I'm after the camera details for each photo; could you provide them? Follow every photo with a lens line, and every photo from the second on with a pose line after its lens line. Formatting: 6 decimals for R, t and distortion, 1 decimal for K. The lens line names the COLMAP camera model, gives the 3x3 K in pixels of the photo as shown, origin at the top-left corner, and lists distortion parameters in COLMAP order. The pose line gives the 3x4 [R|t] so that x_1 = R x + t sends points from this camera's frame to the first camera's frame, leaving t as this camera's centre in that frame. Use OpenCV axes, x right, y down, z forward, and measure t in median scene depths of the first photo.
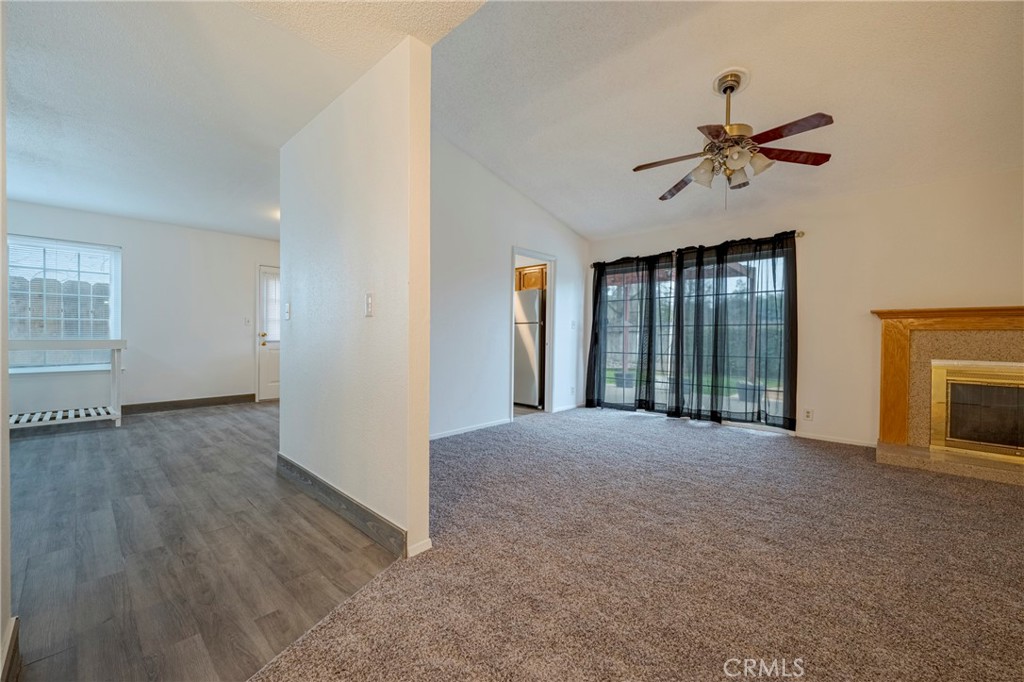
lens RADIAL K [[406.6, 0, 512.0], [0, 406.6, 341.0], [0, 0, 1]] dist [0.000072, -0.000052]
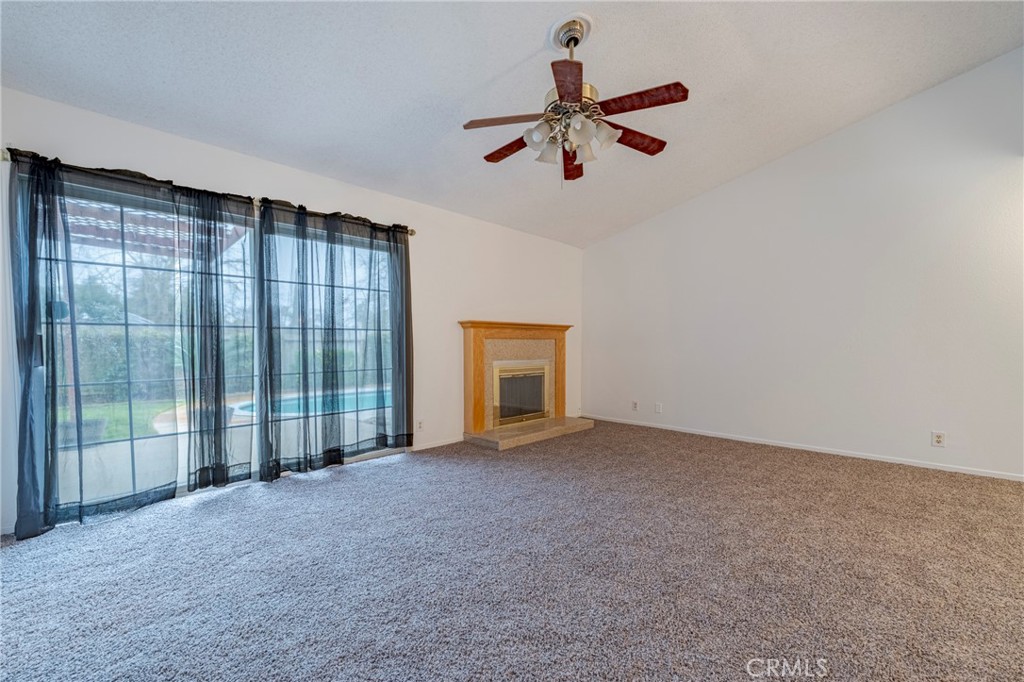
lens RADIAL K [[408.9, 0, 512.1], [0, 408.9, 364.3], [0, 0, 1]] dist [-0.000545, -0.000173]
pose [[0.041185, -0.056562, 0.997549, -0.204322], [0.017540, 0.998283, 0.055880, -0.012175], [-0.998998, 0.015196, 0.042106, 0.687546]]
